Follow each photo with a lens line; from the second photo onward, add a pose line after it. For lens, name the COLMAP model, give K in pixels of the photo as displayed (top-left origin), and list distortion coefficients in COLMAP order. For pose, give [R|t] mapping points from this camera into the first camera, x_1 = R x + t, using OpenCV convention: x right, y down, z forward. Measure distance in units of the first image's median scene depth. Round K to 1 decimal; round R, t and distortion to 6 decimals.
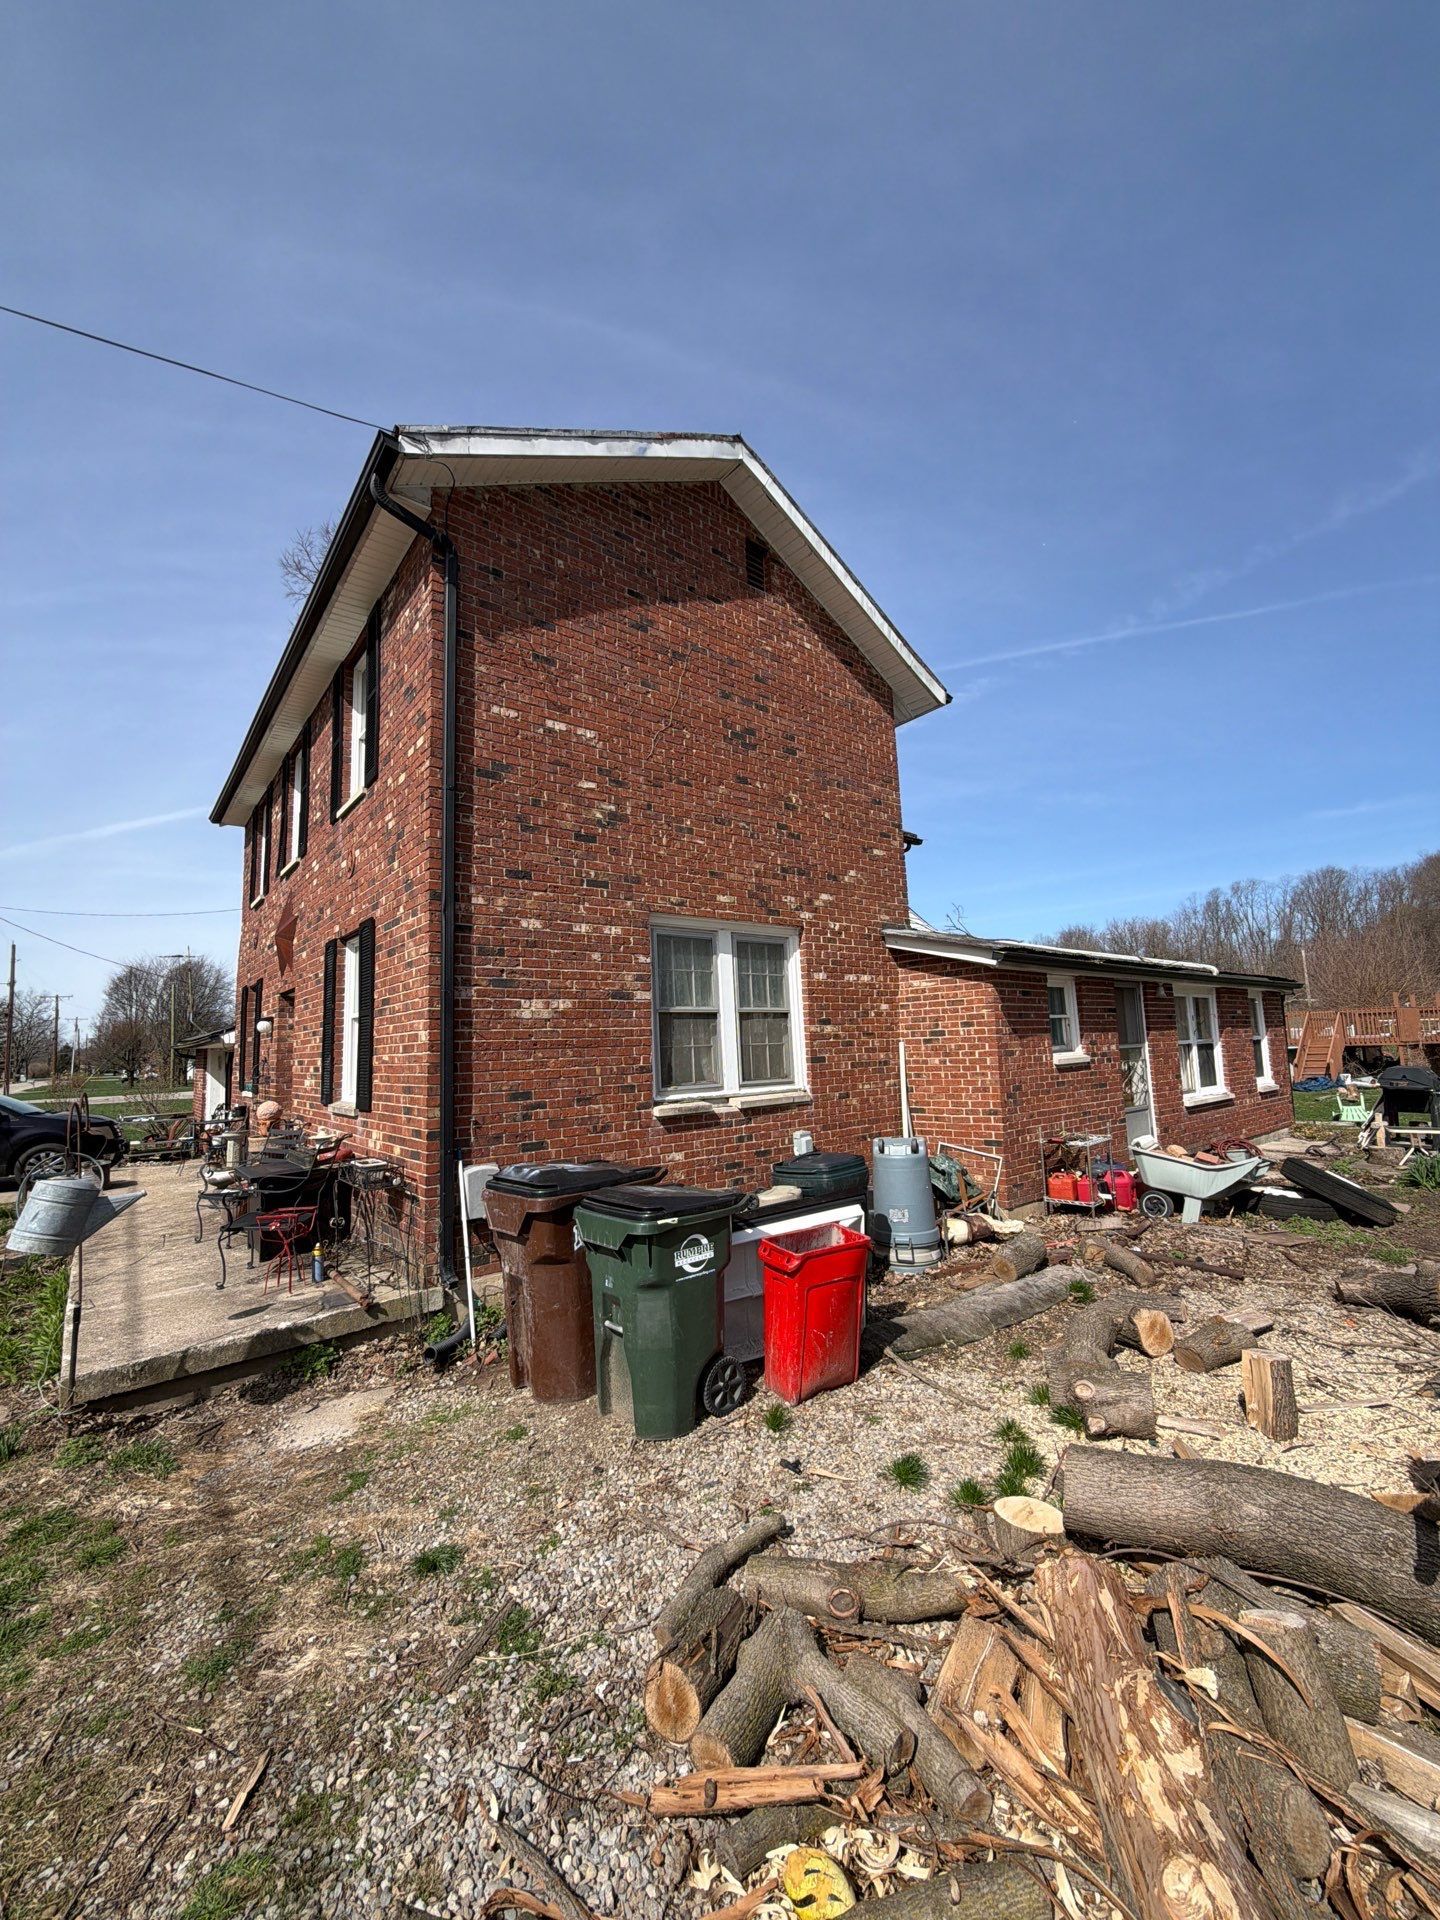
lens RADIAL K [[778.0, 0, 724.9], [0, 778.0, 947.6], [0, 0, 1]] dist [0.002024, -0.002655]
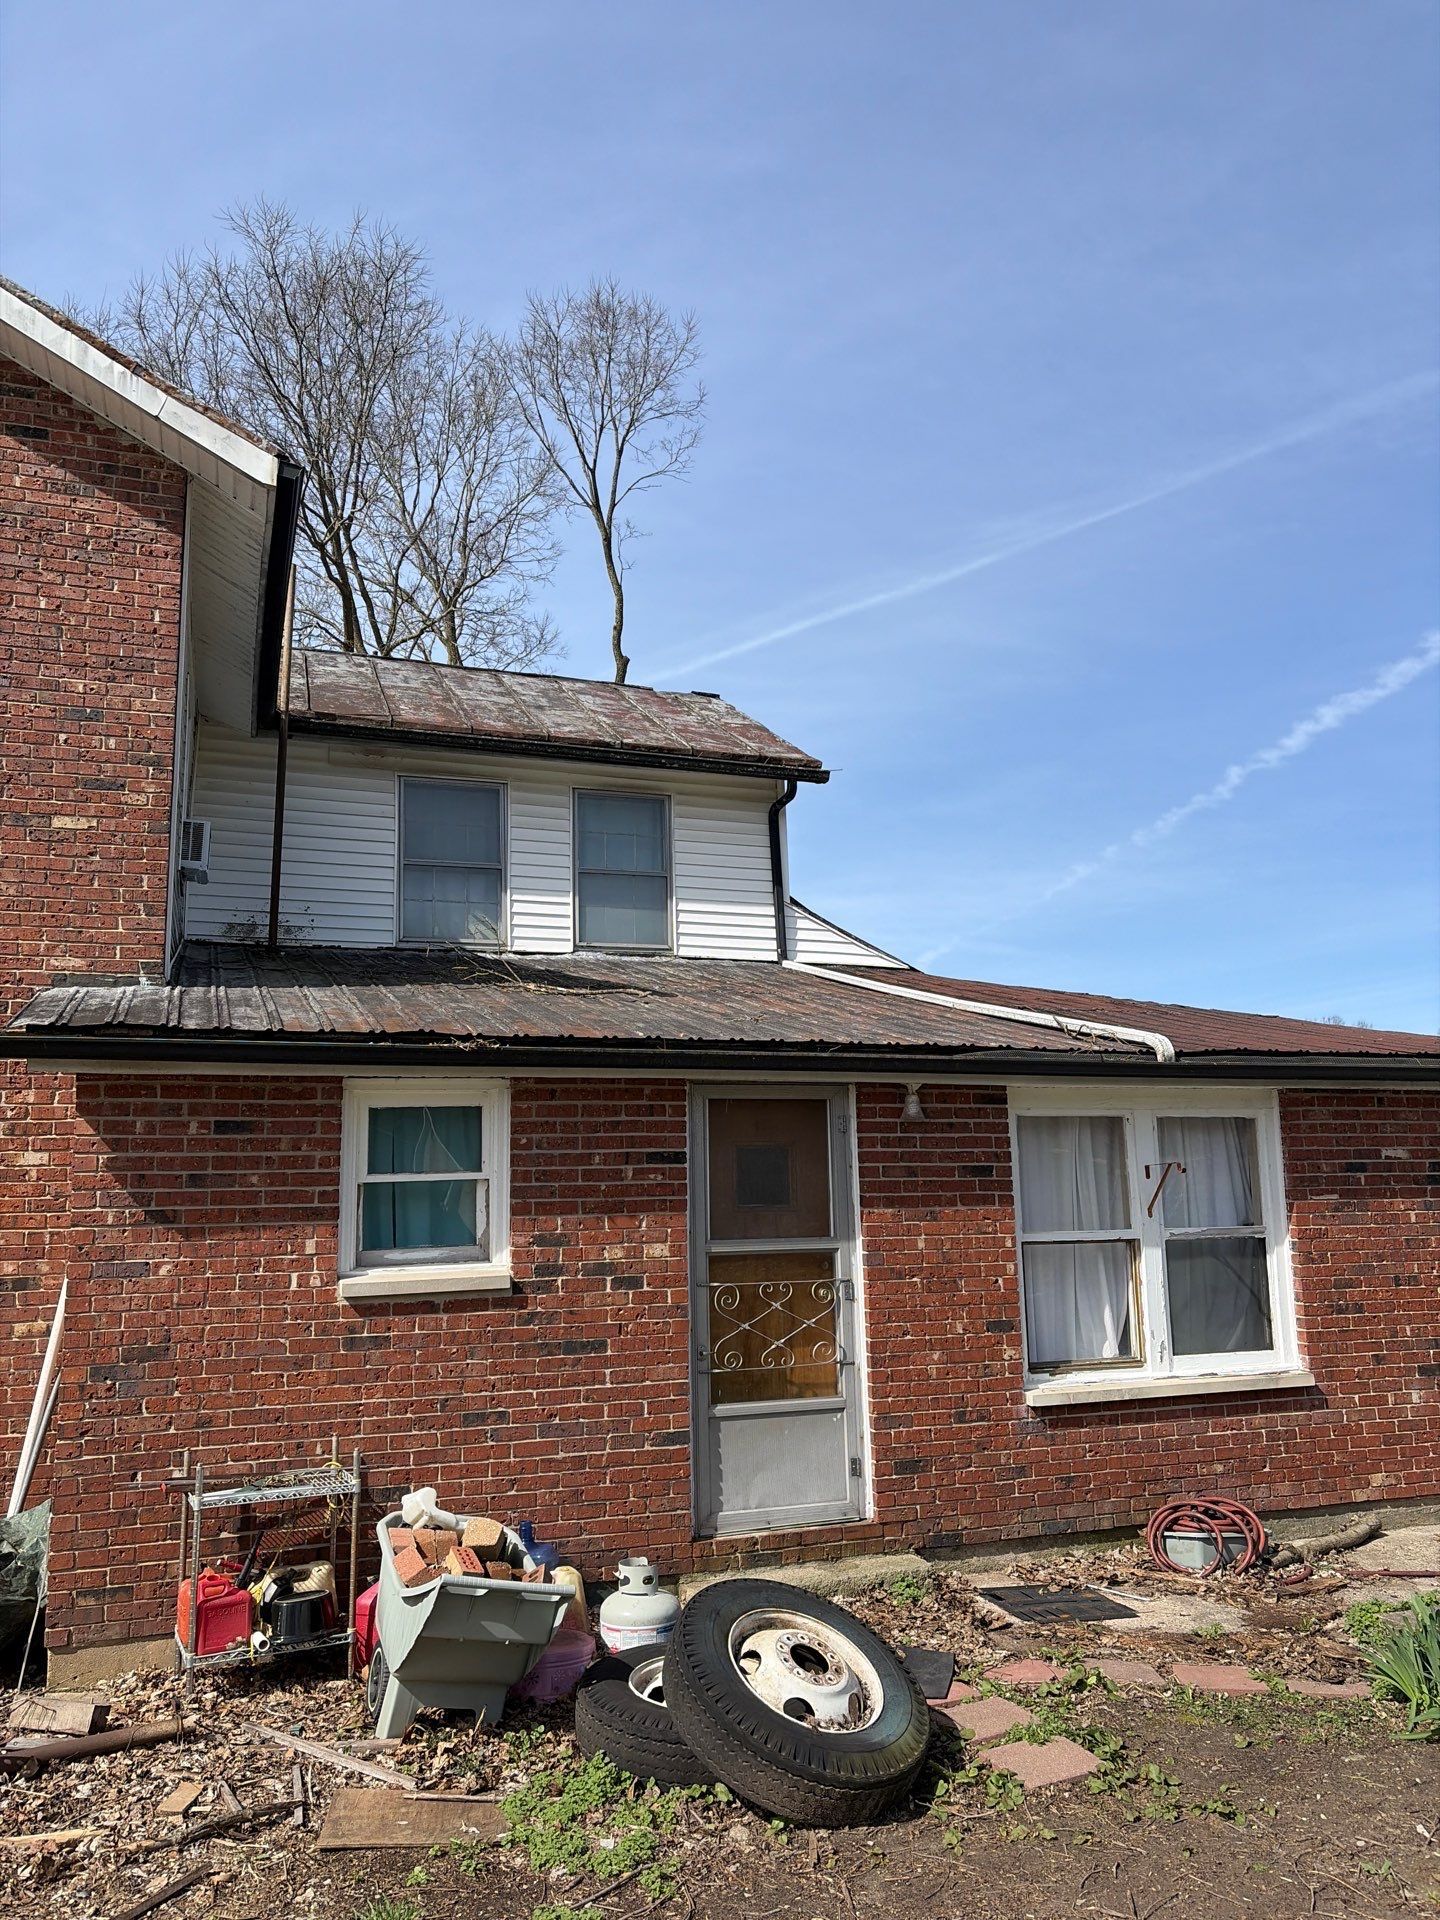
lens RADIAL K [[1457.4, 0, 730.1], [0, 1457.4, 946.8], [0, 0, 1]] dist [0.041784, -0.041229]
pose [[0.938318, -0.053917, -0.341545, 0.833762], [0.037853, 0.997849, -0.053527, 0.012624], [0.343697, 0.037297, 0.938340, 0.306053]]
